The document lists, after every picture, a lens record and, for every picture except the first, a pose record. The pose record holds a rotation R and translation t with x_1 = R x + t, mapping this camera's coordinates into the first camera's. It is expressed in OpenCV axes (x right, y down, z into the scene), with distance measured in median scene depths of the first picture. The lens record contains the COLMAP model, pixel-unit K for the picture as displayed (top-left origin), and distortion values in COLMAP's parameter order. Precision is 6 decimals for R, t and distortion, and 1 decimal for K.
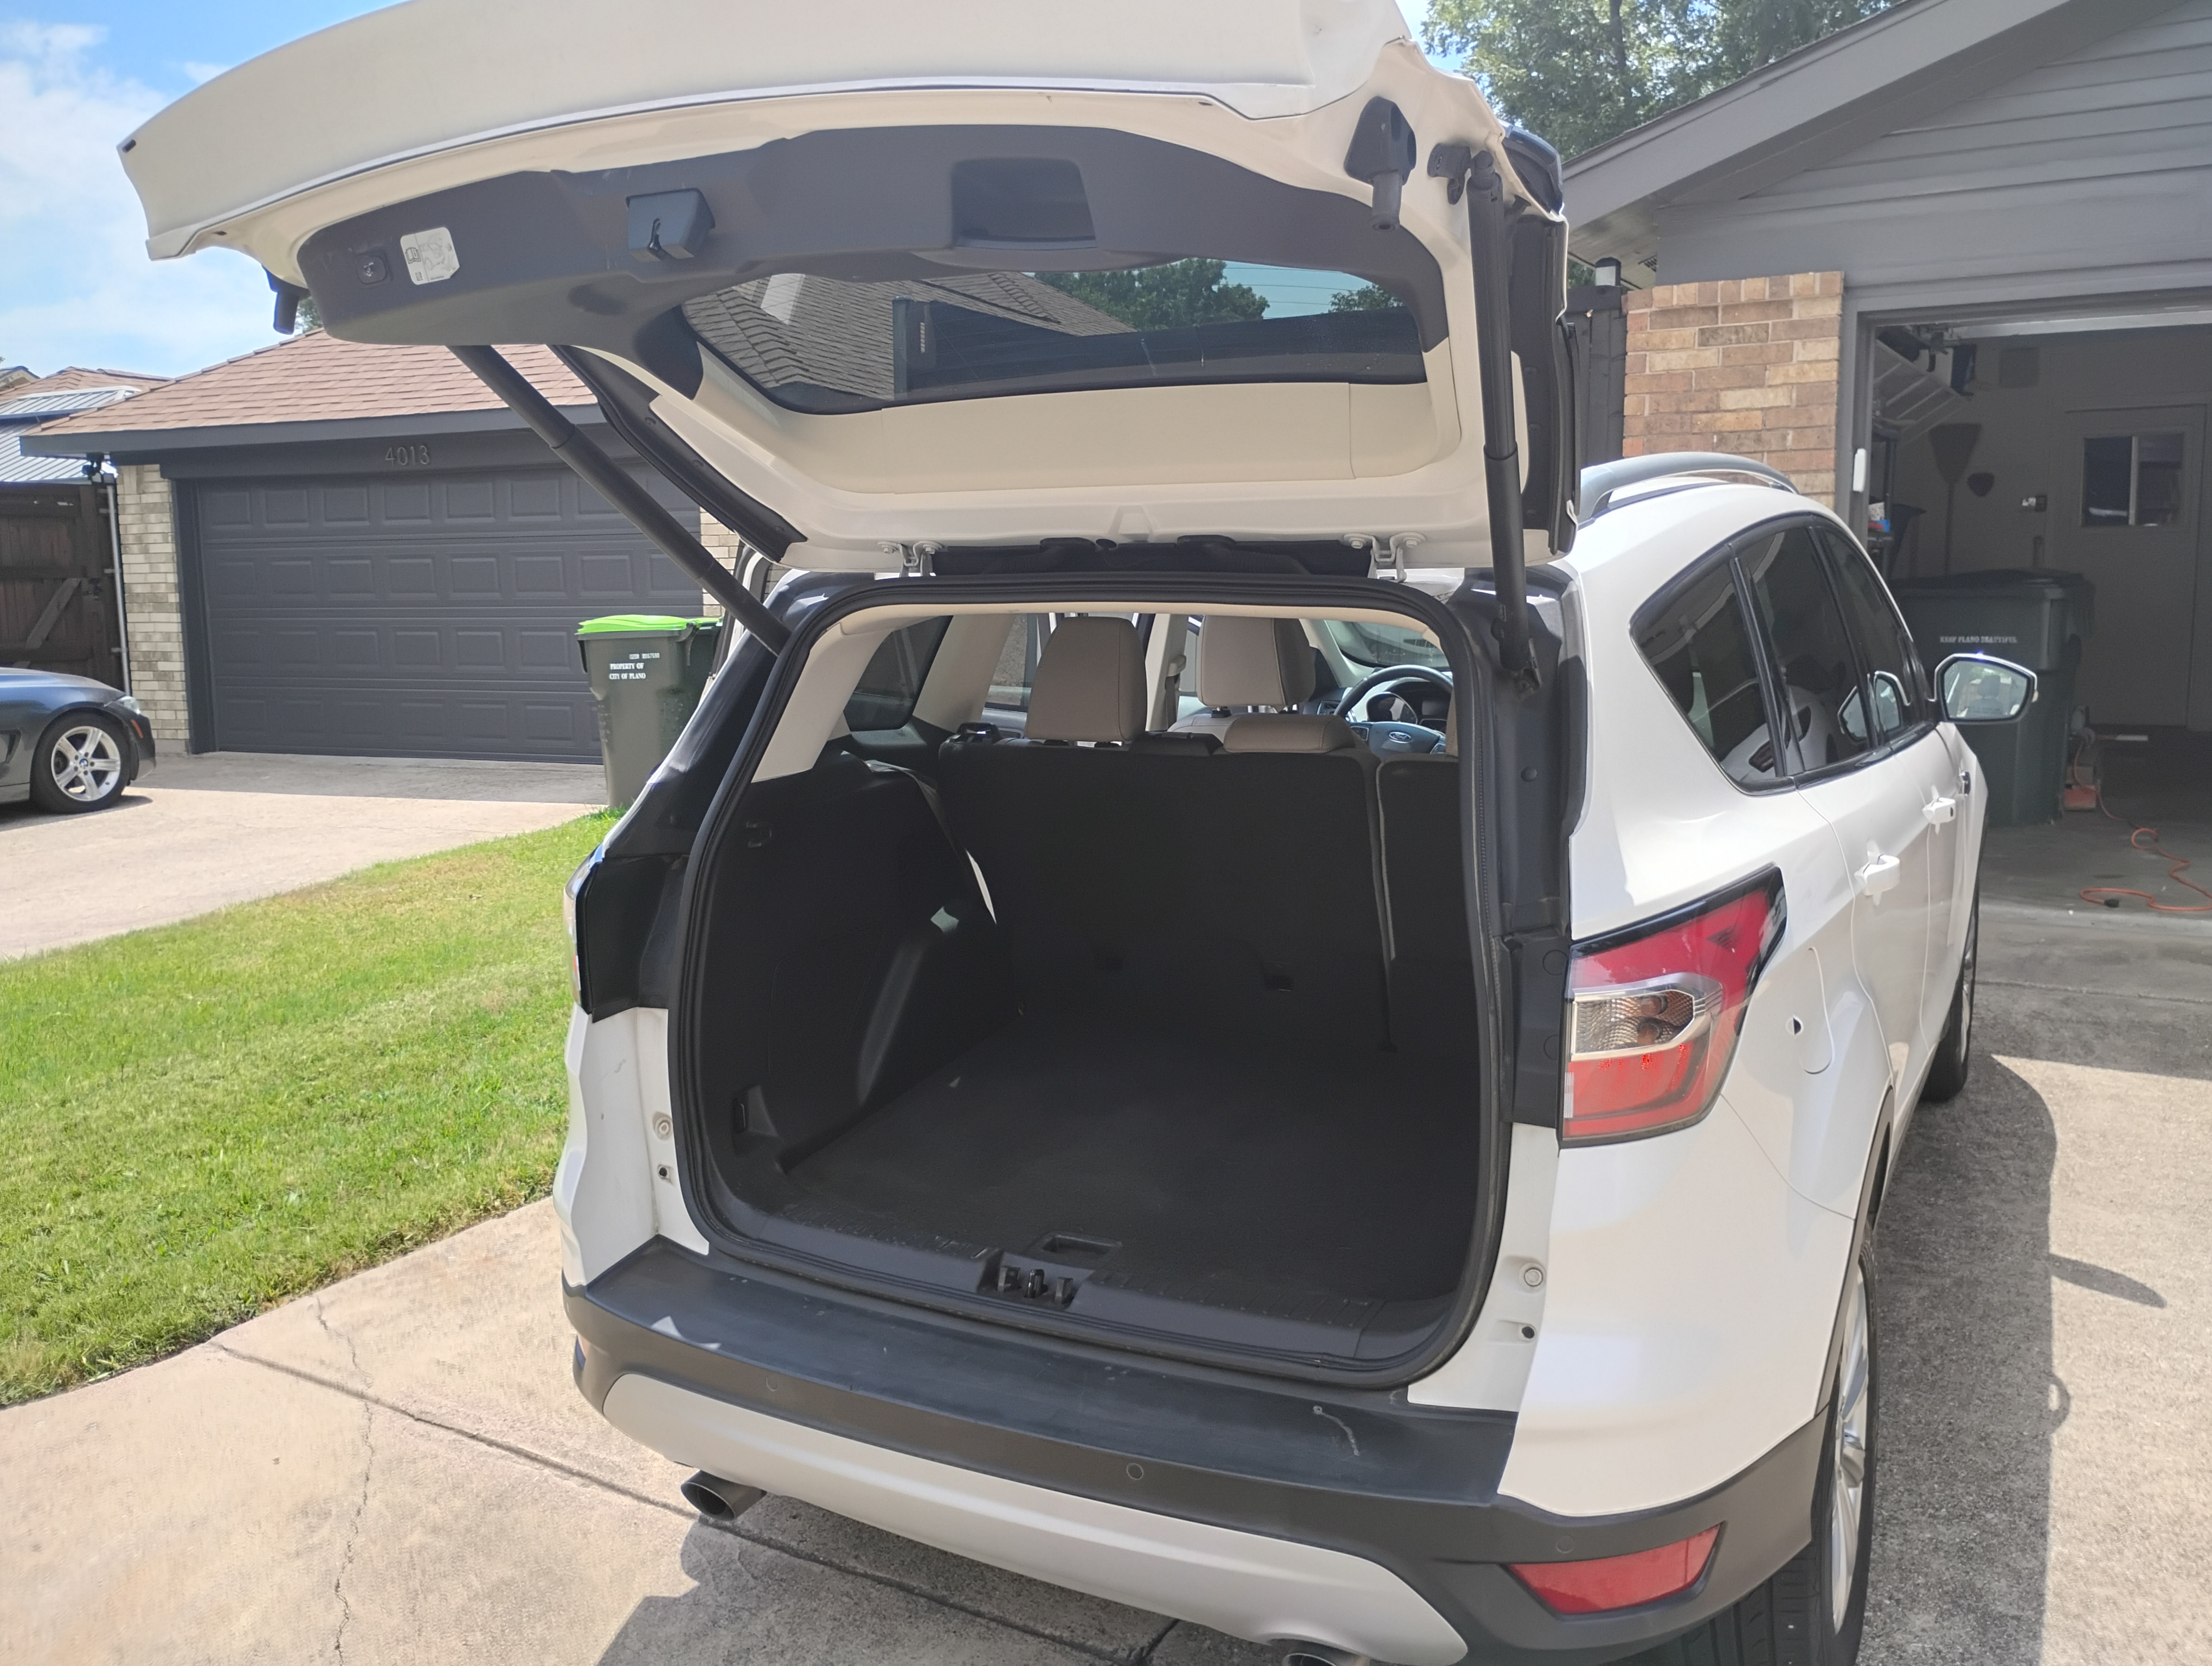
lens RADIAL K [[1771.8, 0, 1138.4], [0, 1771.8, 819.5], [0, 0, 1]] dist [0.066899, -0.136615]
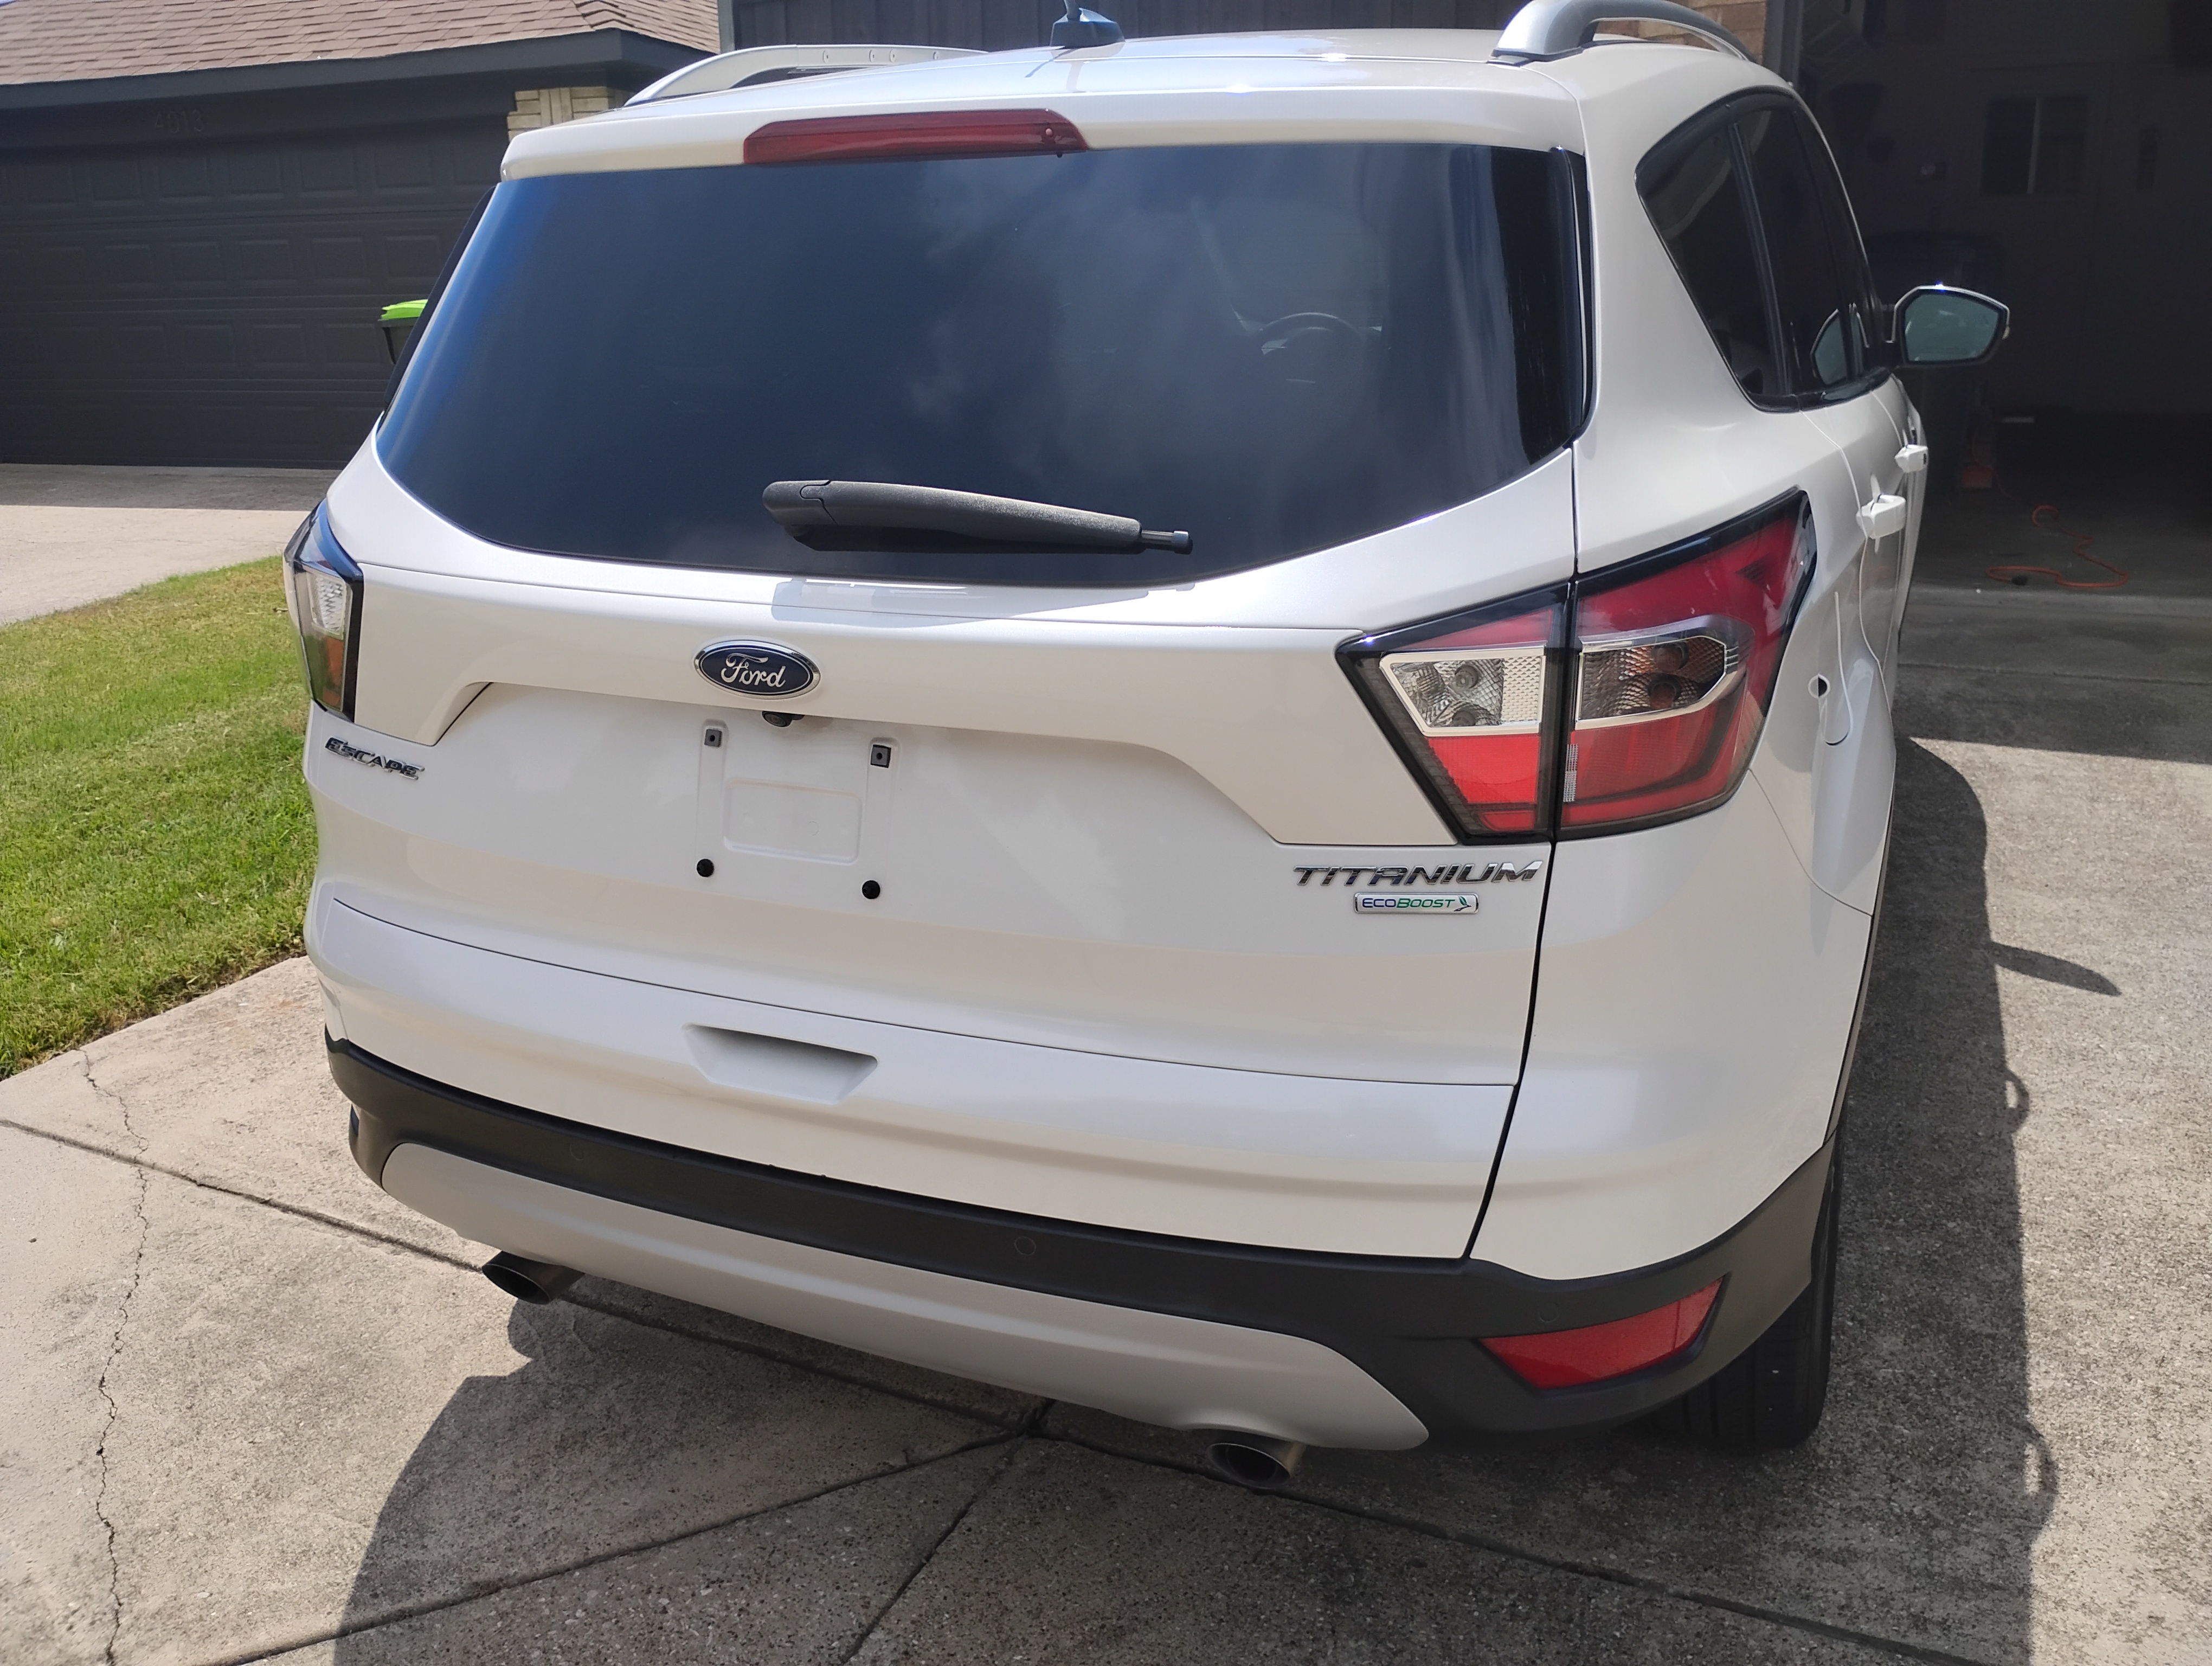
lens RADIAL K [[1810.5, 0, 1106.0], [0, 1810.5, 833.0], [0, 0, 1]] dist [0.009281, -0.147395]
pose [[0.998262, -0.027576, 0.052081, -0.001271], [0.018537, 0.985839, 0.166665, 0.025879], [-0.055939, -0.165410, 0.984637, 0.131834]]
